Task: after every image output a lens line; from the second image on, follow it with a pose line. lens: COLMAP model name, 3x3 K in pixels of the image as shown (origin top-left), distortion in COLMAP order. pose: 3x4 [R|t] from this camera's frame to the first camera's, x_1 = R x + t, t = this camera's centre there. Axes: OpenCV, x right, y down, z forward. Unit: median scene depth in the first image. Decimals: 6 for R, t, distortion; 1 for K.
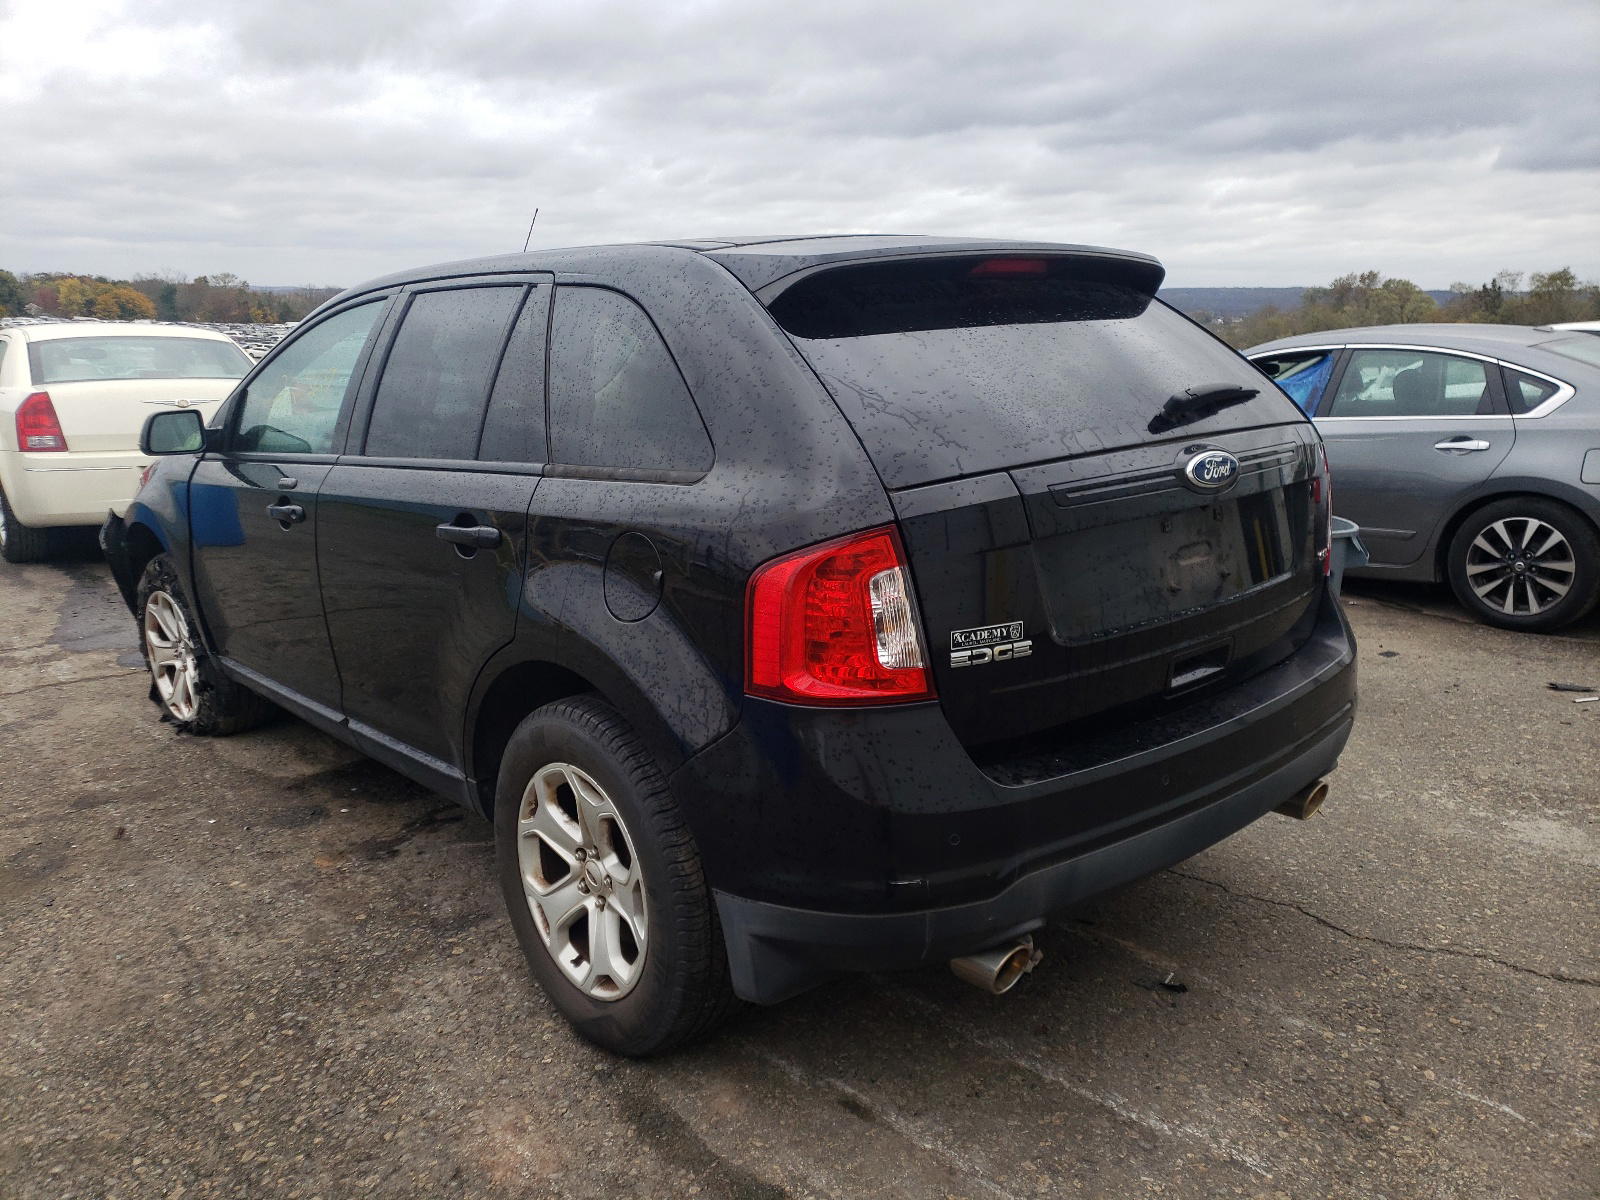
lens RADIAL K [[1240.0, 0, 806.0], [0, 1240.0, 588.2], [0, 0, 1]] dist [0.002341, 0.001939]
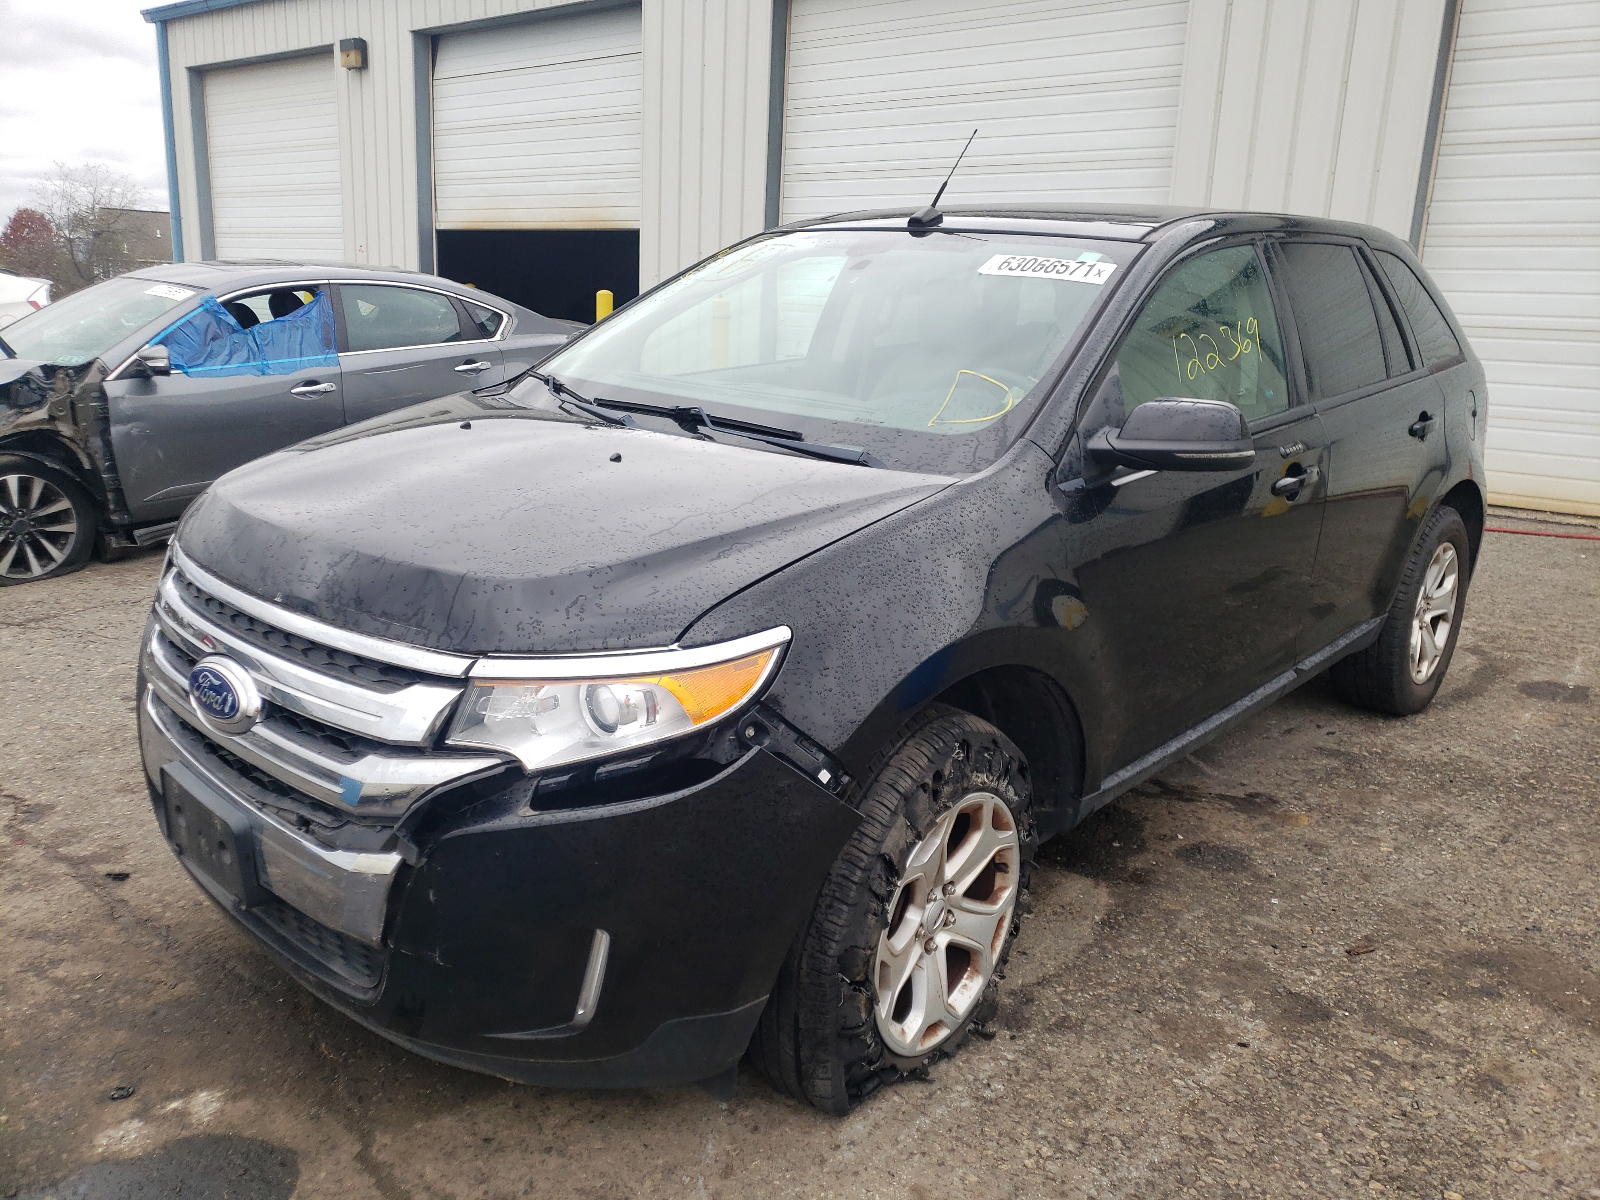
lens RADIAL K [[1271.6, 0, 816.0], [0, 1271.6, 605.7], [0, 0, 1]] dist [0.046057, -0.027770]
pose [[-0.106381, -0.250906, 0.962148, -1.258101], [0.189643, 0.944757, 0.267339, -0.281496], [-0.976073, 0.210904, -0.052922, 1.363759]]
